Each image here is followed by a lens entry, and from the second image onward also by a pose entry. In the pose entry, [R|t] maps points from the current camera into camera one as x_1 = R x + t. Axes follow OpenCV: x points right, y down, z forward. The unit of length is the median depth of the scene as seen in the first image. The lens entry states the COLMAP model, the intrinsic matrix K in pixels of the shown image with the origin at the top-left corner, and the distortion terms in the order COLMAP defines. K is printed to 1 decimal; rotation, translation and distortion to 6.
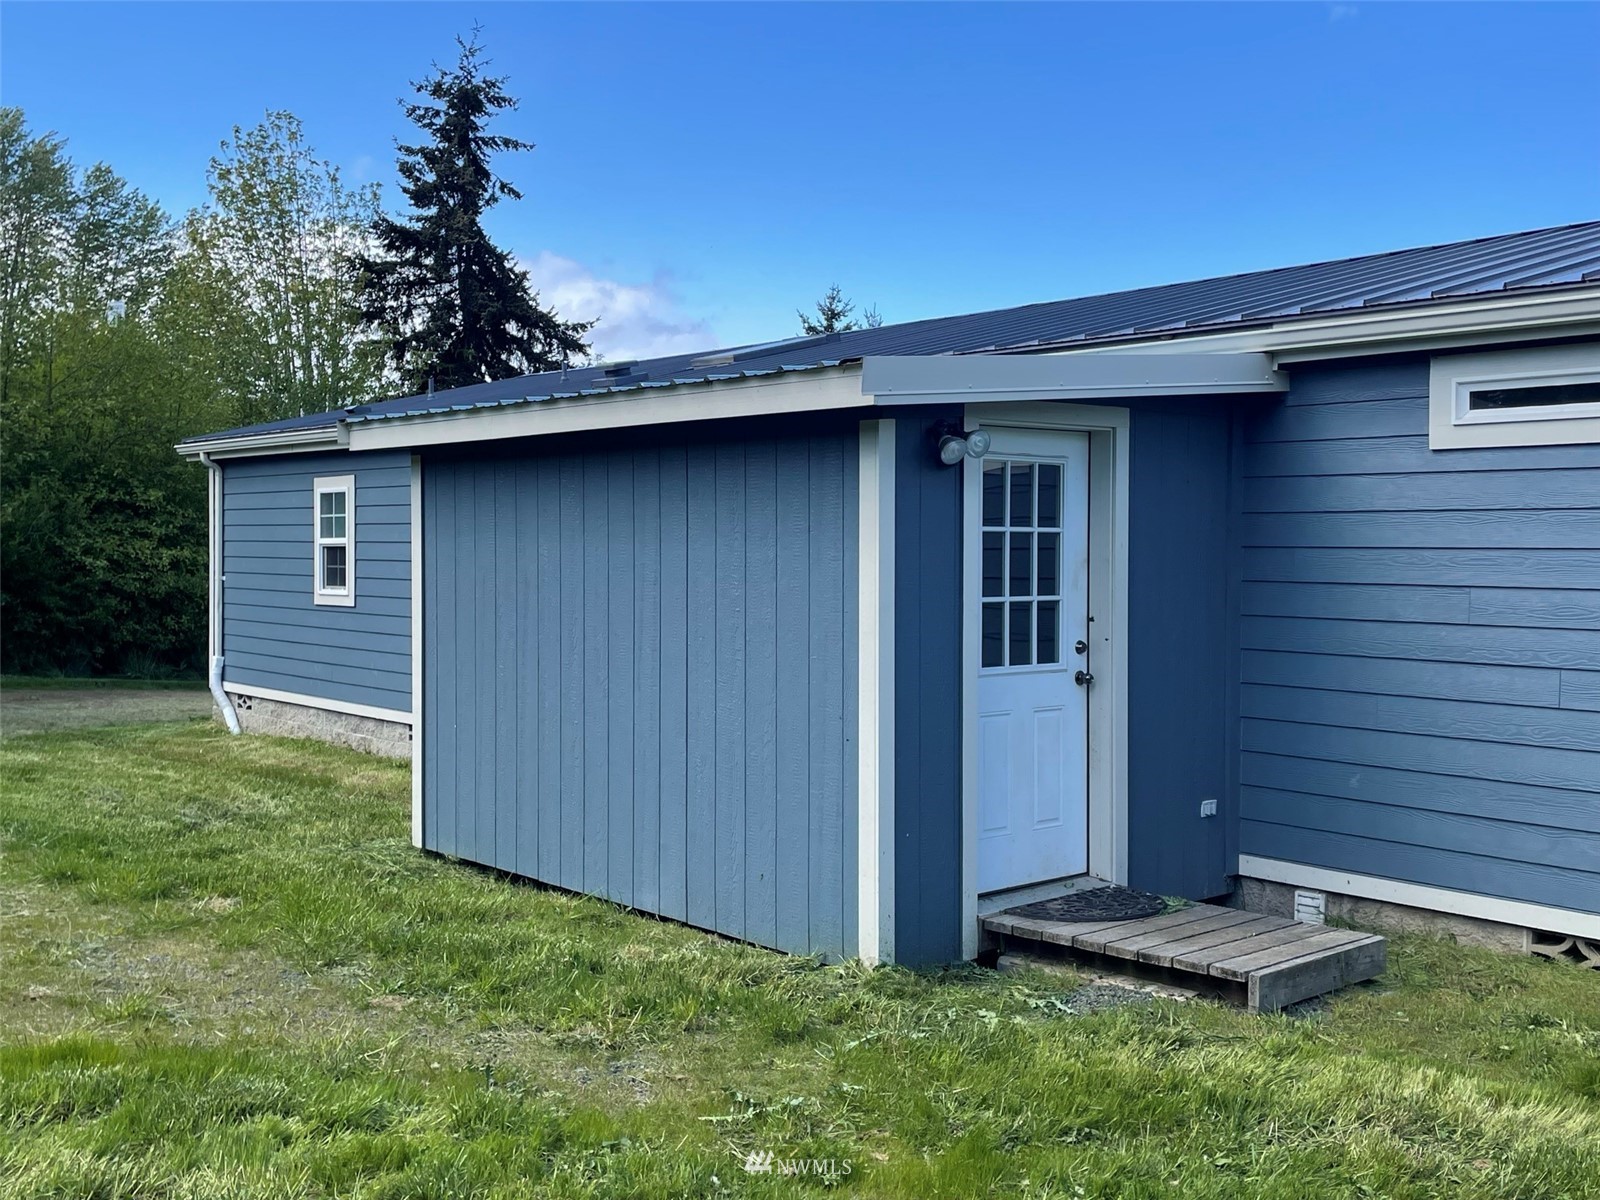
lens RADIAL K [[1606.1, 0, 800.5], [0, 1606.1, 600.9], [0, 0, 1]] dist [0.003532, 0.000000]
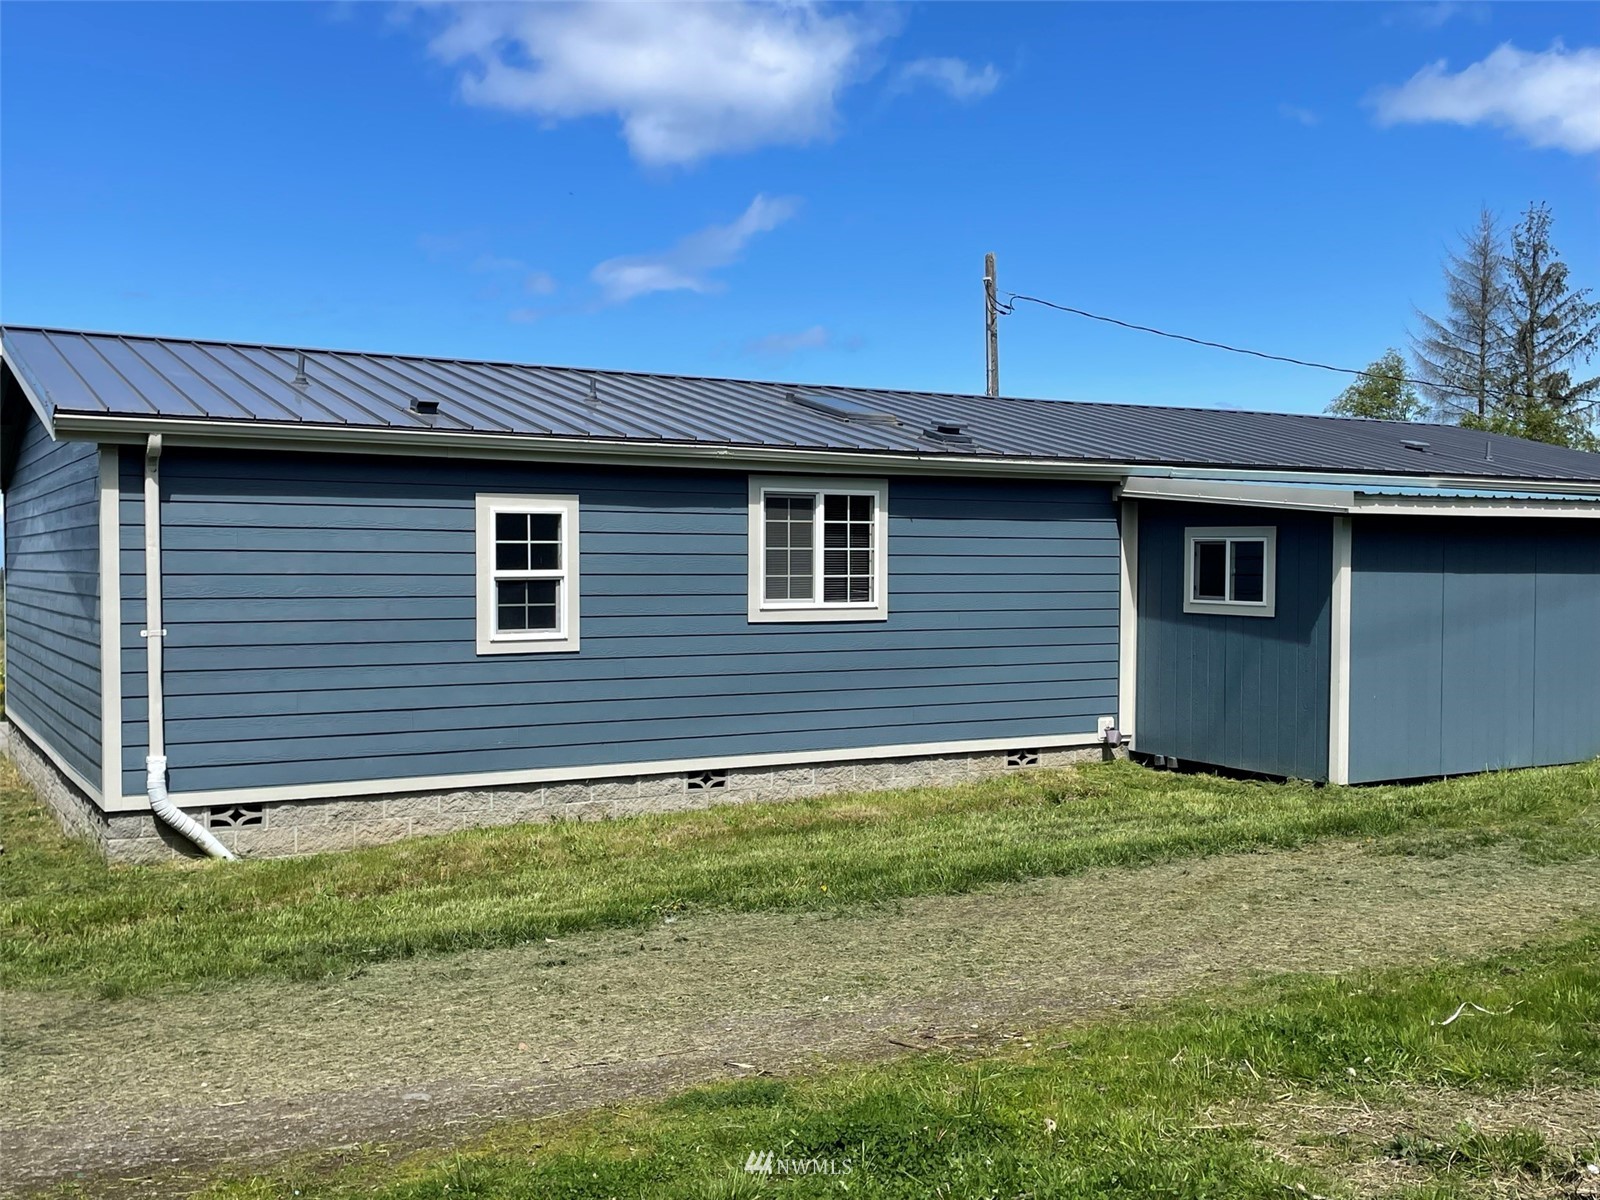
lens RADIAL K [[1606.1, 0, 799.9], [0, 1606.1, 598.6], [0, 0, 1]] dist [0.003532, 0.000000]
pose [[0.203915, -0.046461, 0.977885, -1.058331], [0.025956, 0.998779, 0.042041, -0.055242], [-0.978644, 0.016809, 0.204872, 0.697670]]
